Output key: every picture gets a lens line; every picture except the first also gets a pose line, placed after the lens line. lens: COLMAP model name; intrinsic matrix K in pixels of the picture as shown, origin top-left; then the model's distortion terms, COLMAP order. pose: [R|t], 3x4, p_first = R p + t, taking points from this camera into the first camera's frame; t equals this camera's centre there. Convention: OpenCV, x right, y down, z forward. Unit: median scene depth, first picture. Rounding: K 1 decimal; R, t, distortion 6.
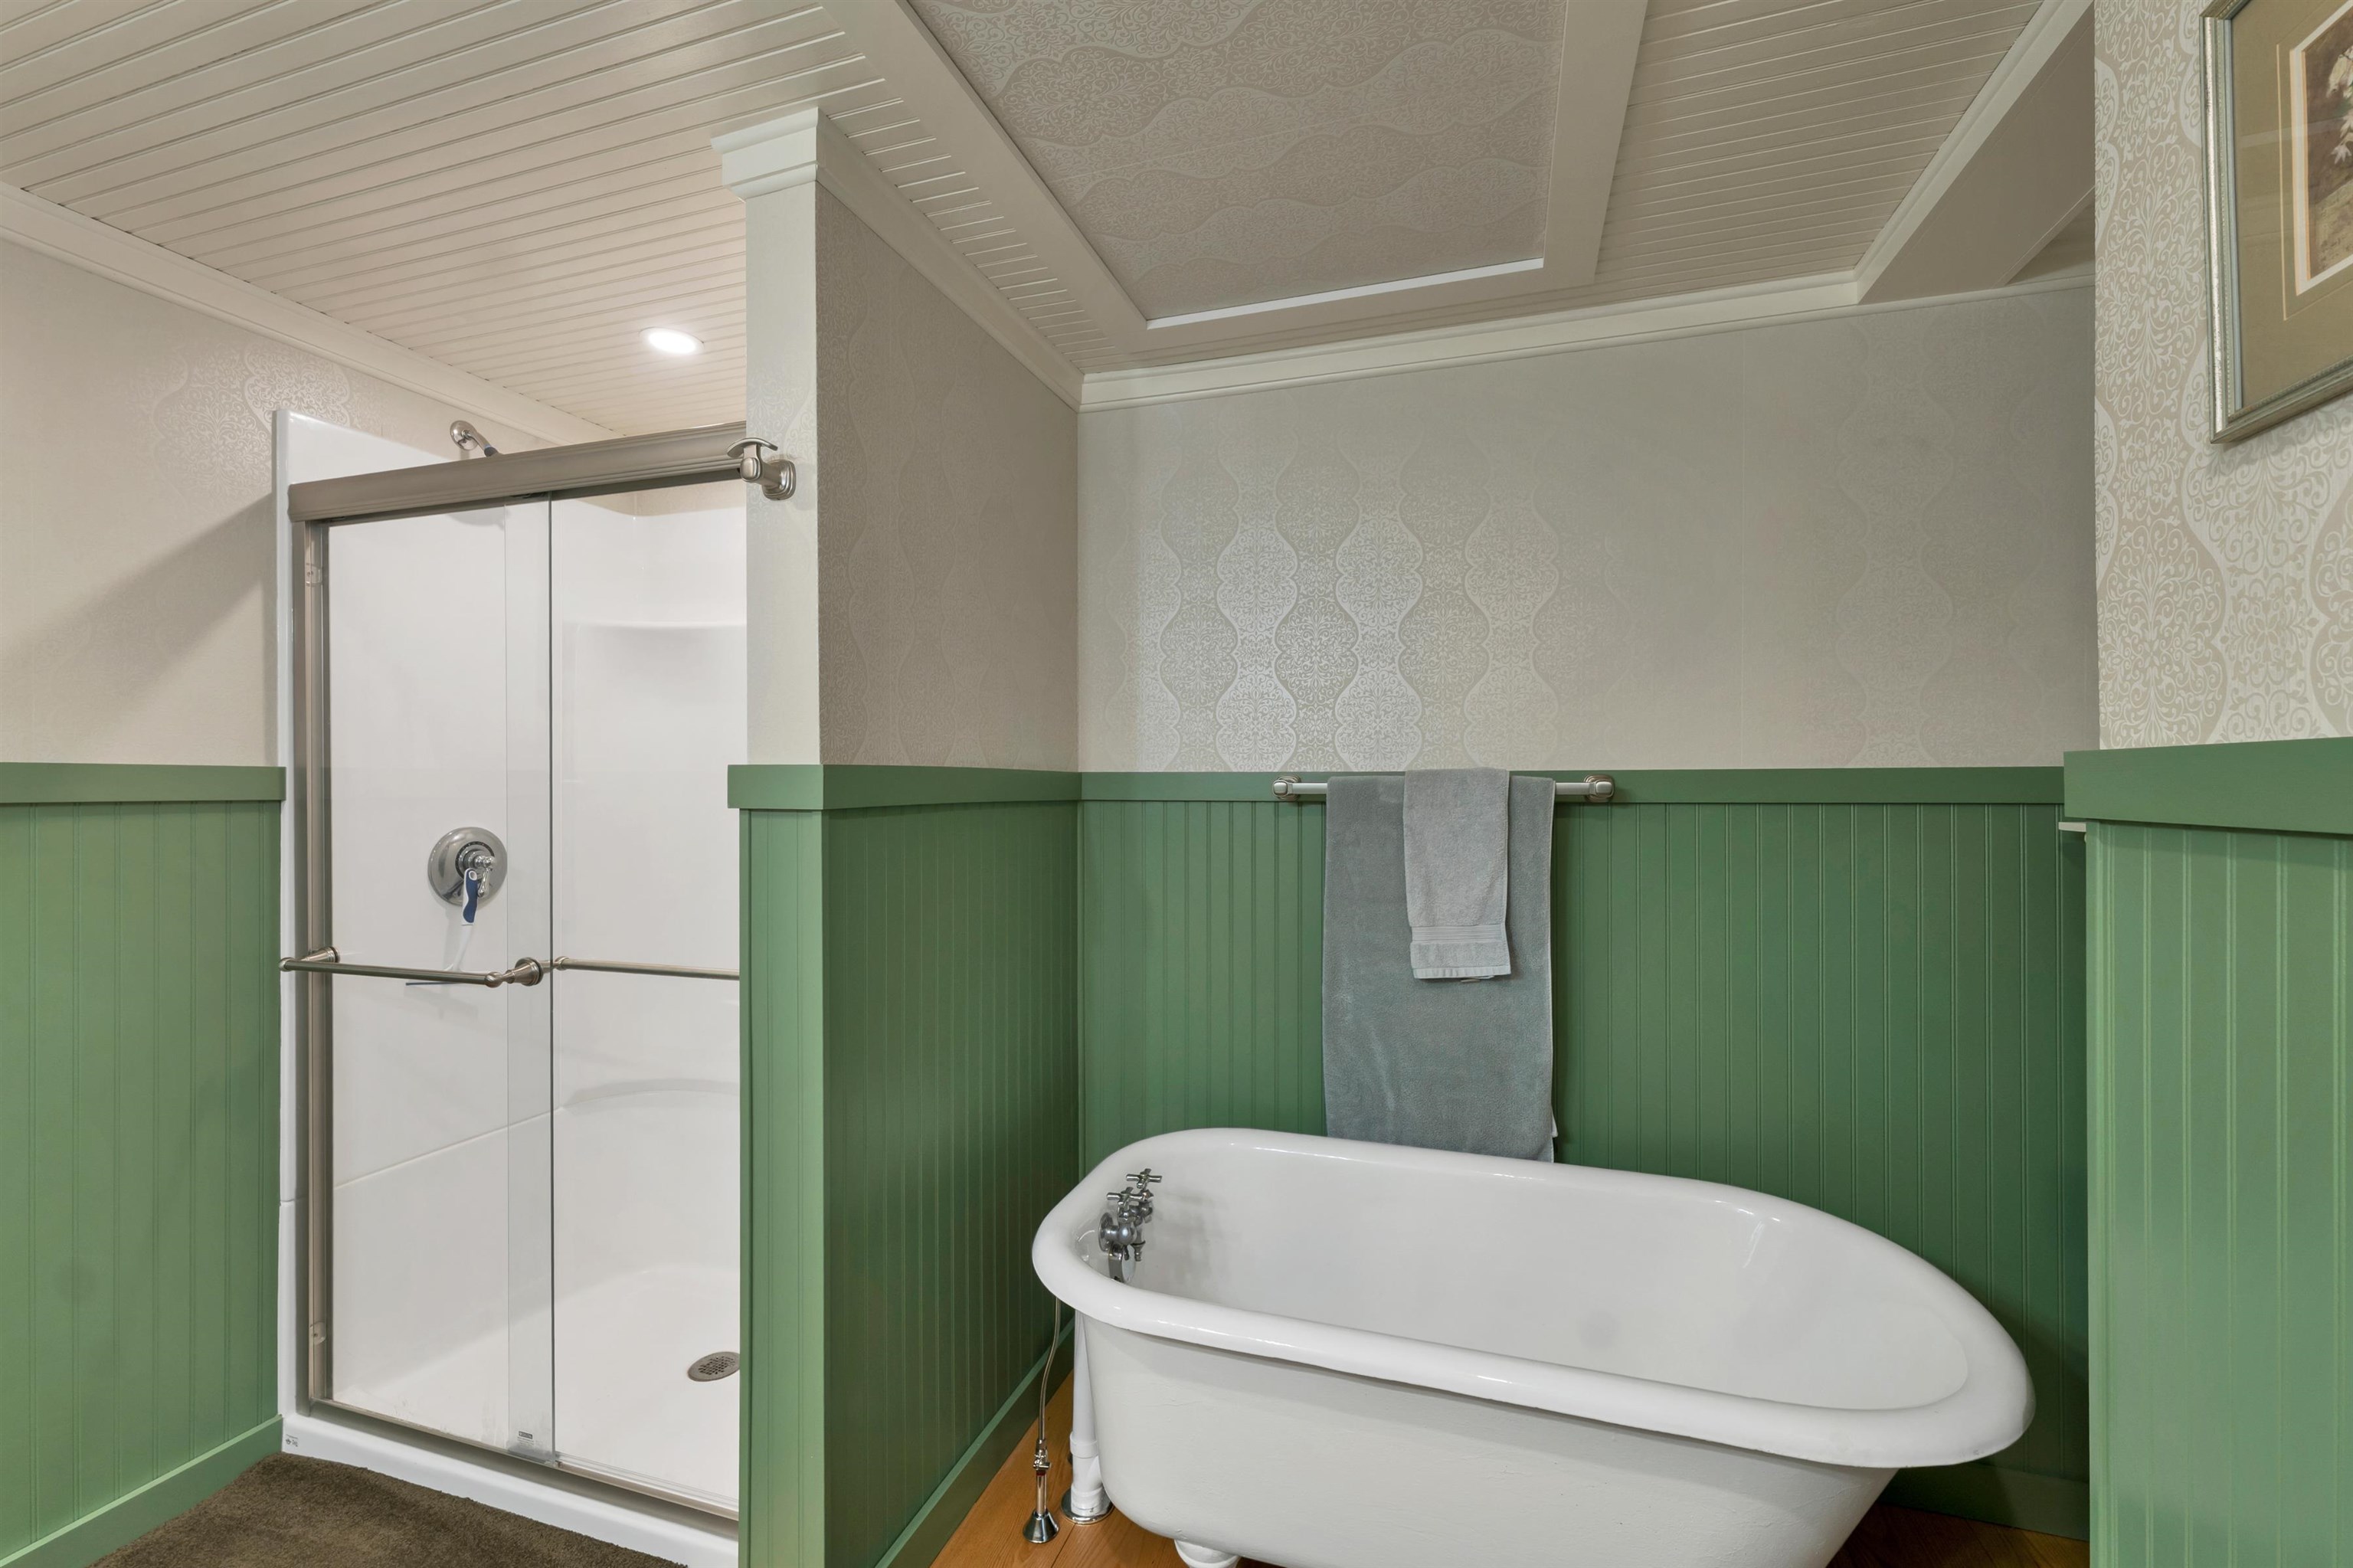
lens RADIAL K [[987.9, 0, 1176.5], [0, 987.9, 784.0], [0, 0, 1]] dist [0.001040, 0.000860]
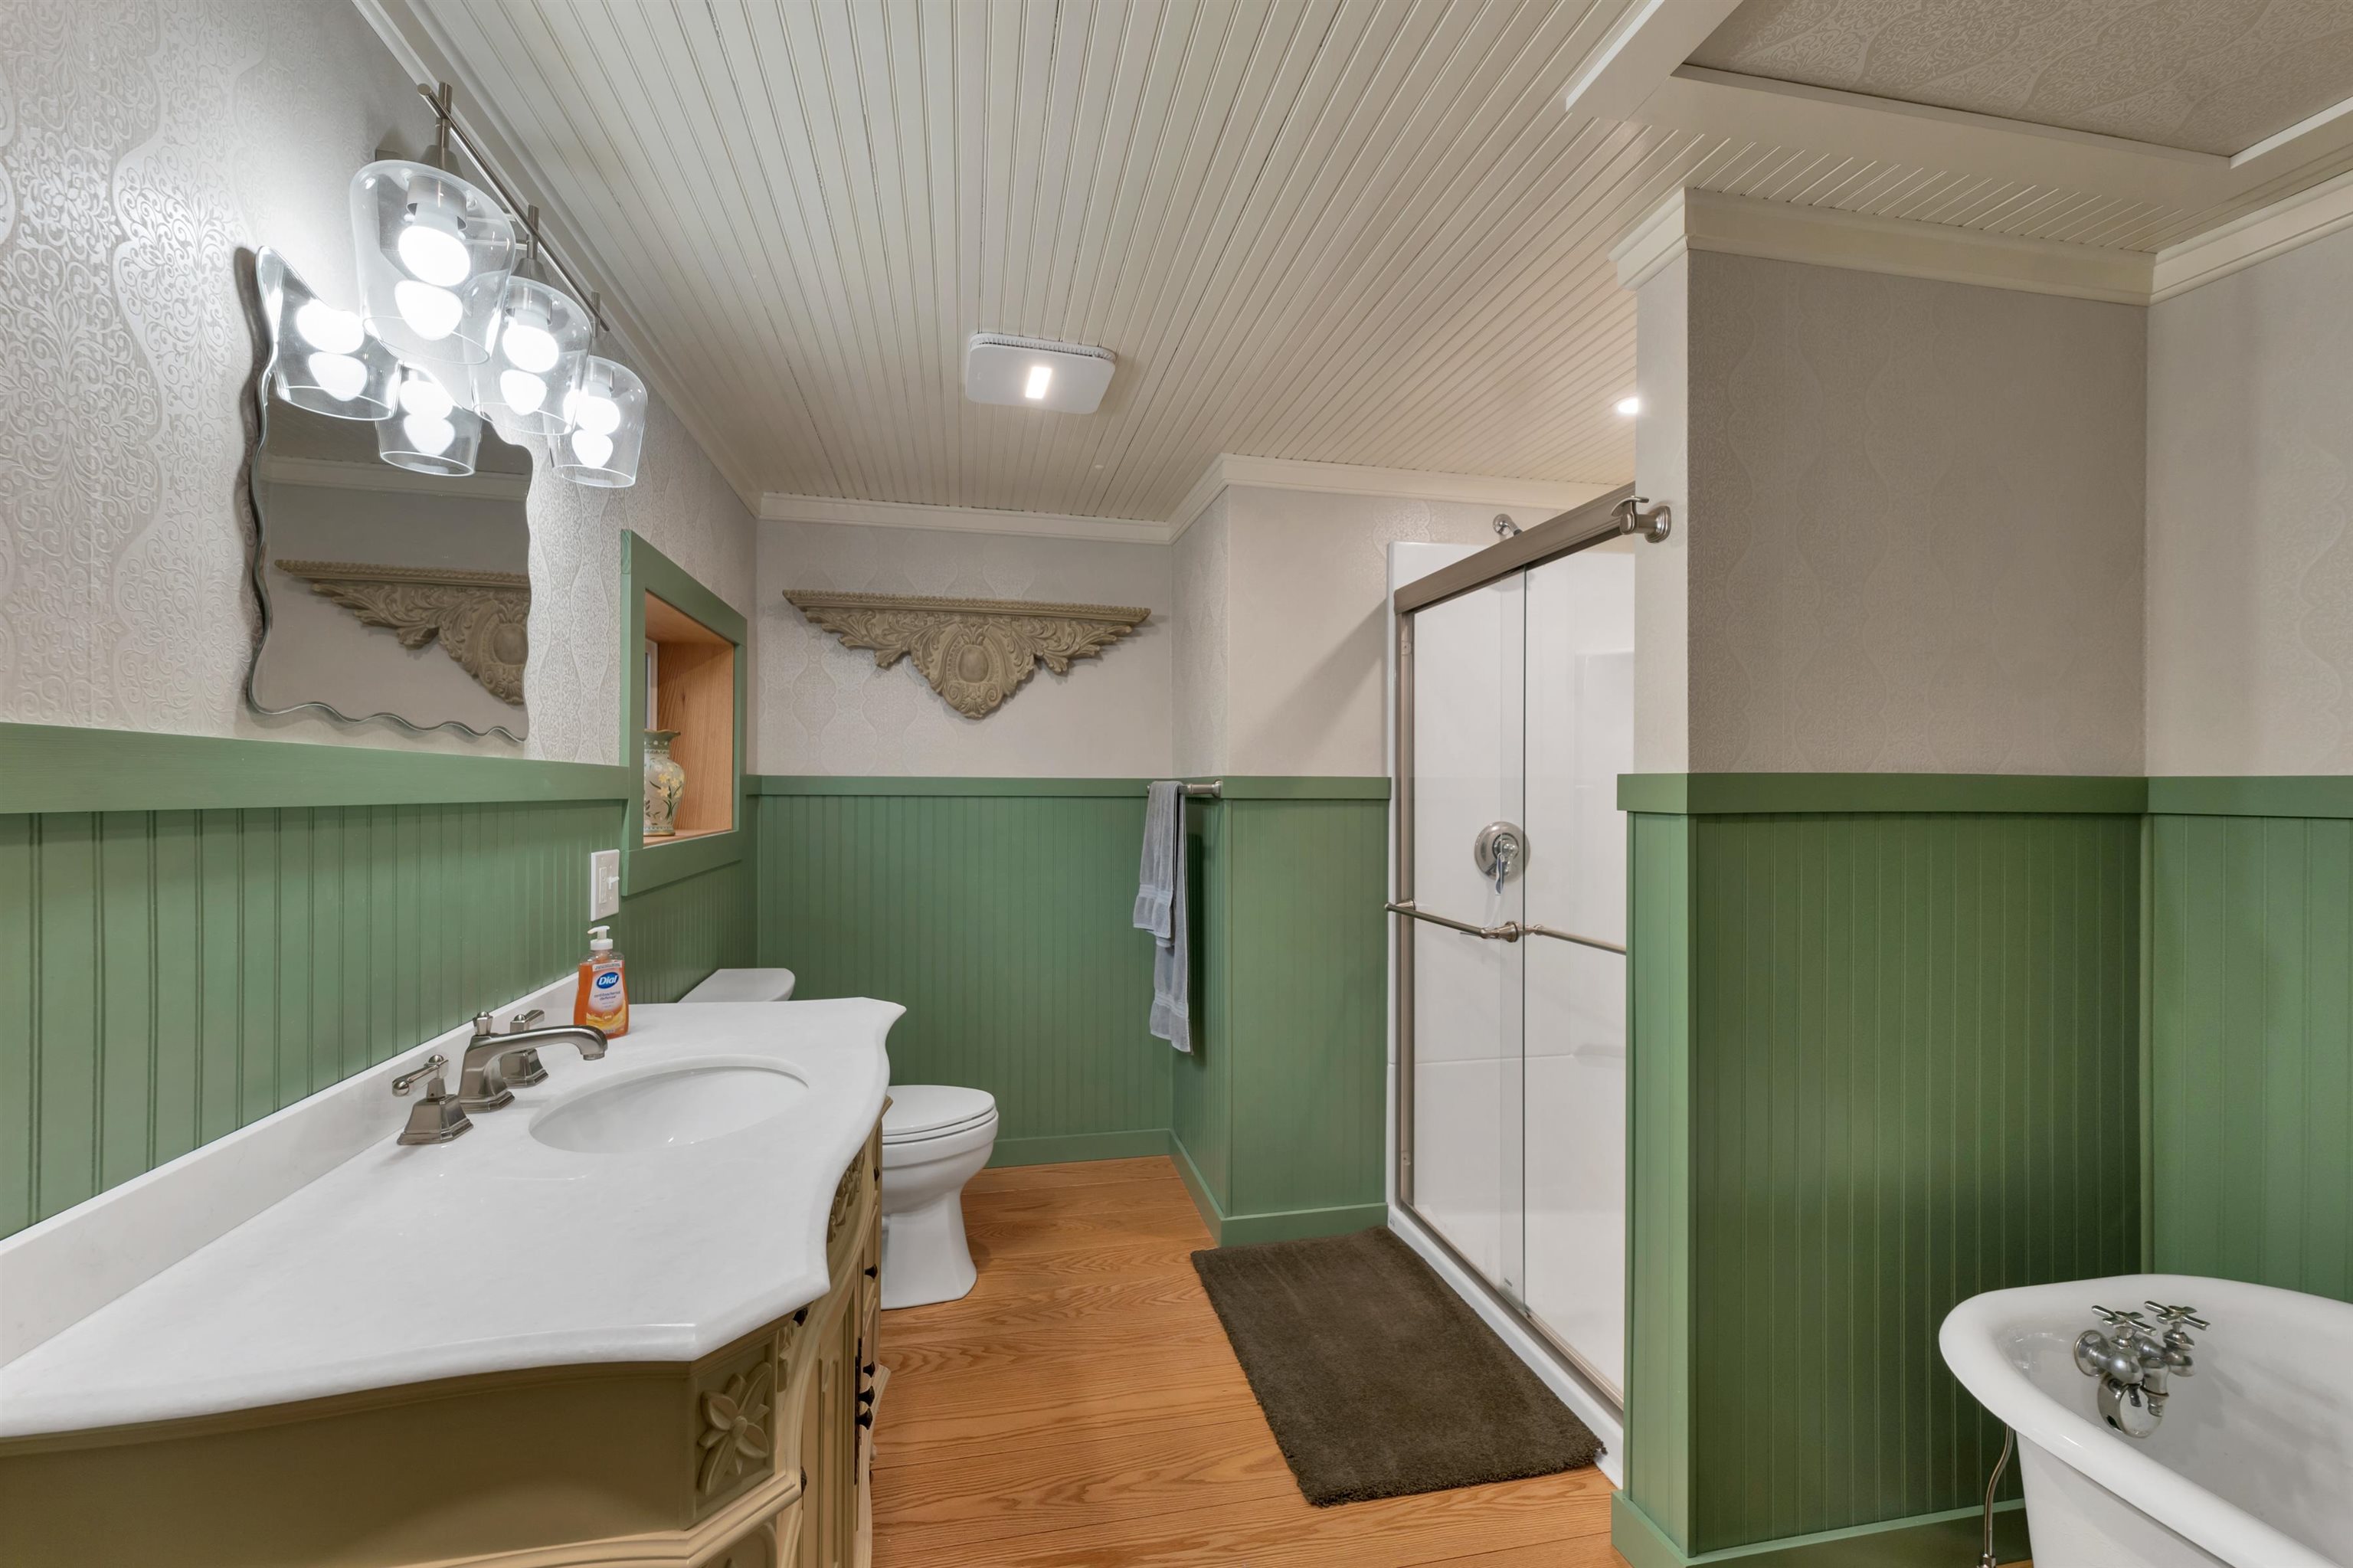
lens RADIAL K [[988.5, 0, 1158.4], [0, 988.5, 788.5], [0, 0, 1]] dist [-0.002777, 0.000036]
pose [[0.485828, 0.004054, -0.874045, 0.252800], [-0.004644, 0.999987, 0.002057, -0.001283], [0.874042, 0.003060, 0.485841, -0.048221]]
